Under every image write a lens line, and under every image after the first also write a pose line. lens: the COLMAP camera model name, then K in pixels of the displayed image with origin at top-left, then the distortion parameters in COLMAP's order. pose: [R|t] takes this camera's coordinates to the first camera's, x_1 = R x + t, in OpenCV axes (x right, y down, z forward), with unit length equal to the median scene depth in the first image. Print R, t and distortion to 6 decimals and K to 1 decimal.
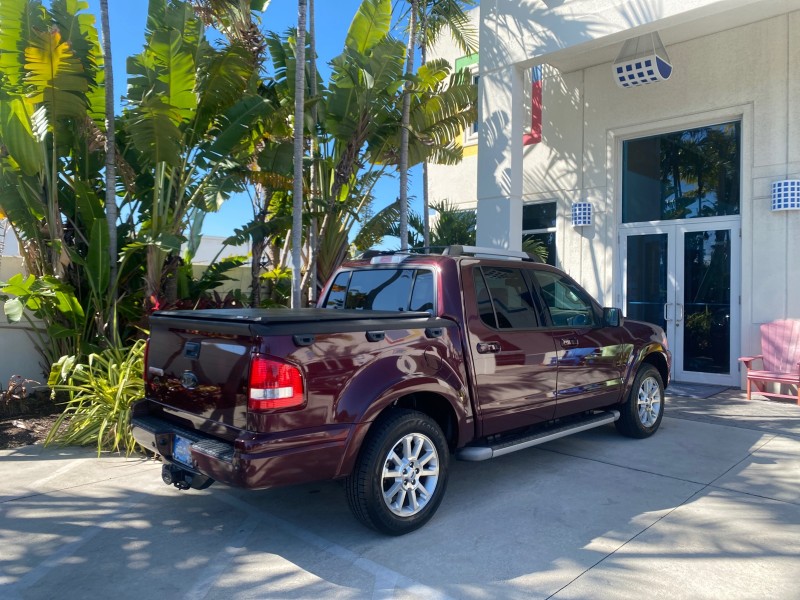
lens RADIAL K [[615.6, 0, 402.1], [0, 615.6, 297.0], [0, 0, 1]] dist [0.016630, -0.018370]
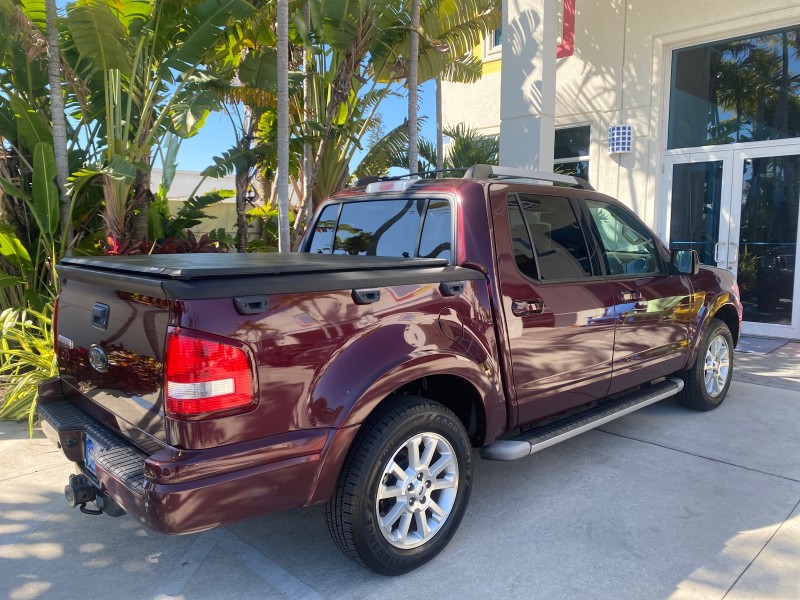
lens RADIAL K [[615.6, 0, 403.1], [0, 615.6, 297.9], [0, 0, 1]] dist [0.016630, -0.018370]
pose [[0.999835, -0.002223, -0.018054, 0.004090], [0.003990, 0.995132, 0.098472, 0.000062], [0.017747, -0.098528, 0.994976, 0.143167]]
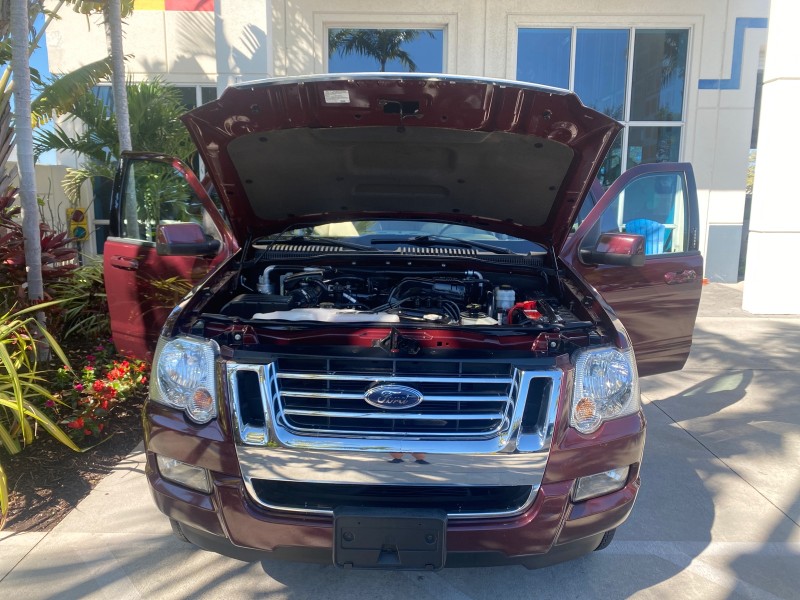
lens RADIAL K [[615.6, 0, 392.8], [0, 615.6, 295.2], [0, 0, 1]] dist [0.016630, -0.018370]
pose [[0.711525, -0.111729, 0.693721, -0.319568], [0.000268, 0.987320, 0.158740, -0.004073], [-0.702661, -0.112761, 0.702533, 0.282322]]
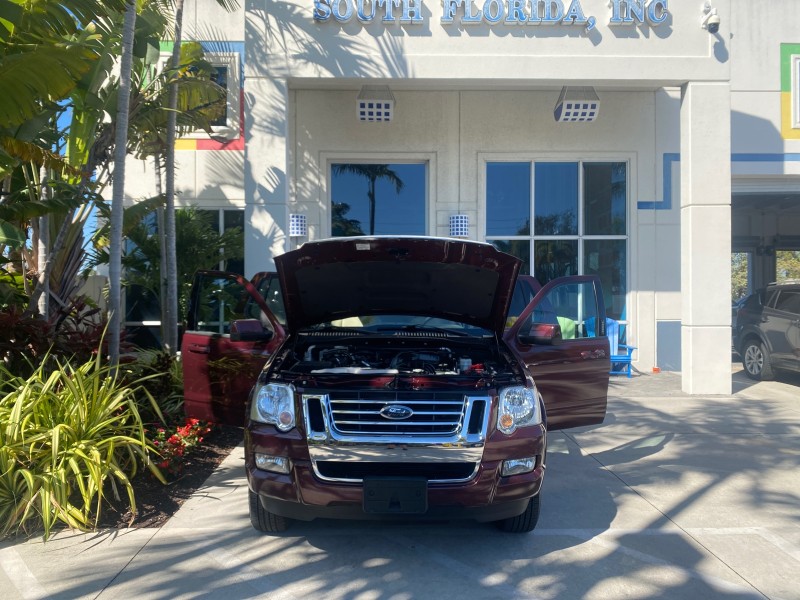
lens RADIAL K [[615.6, 0, 399.9], [0, 615.6, 311.4], [0, 0, 1]] dist [0.016630, -0.018370]
pose [[0.689502, -0.021653, 0.723960, -0.460486], [0.008741, 0.999729, 0.021576, -0.005668], [-0.724231, -0.008549, 0.689505, 0.153497]]
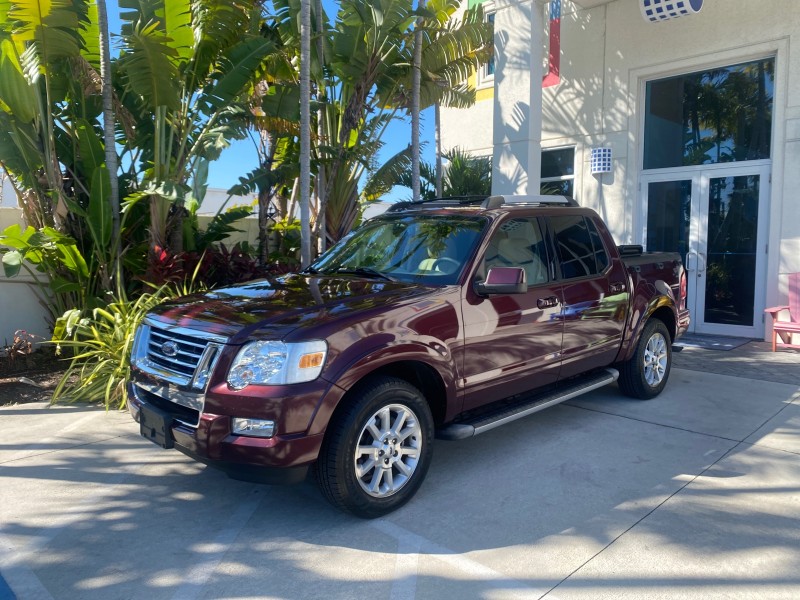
lens RADIAL K [[615.6, 0, 400.6], [0, 615.6, 296.1], [0, 0, 1]] dist [0.016630, -0.018370]
pose [[0.999893, -0.005304, -0.013626, -0.009496], [0.006303, 0.997213, 0.074341, 0.003245], [0.013194, -0.074419, 0.997140, 0.032112]]
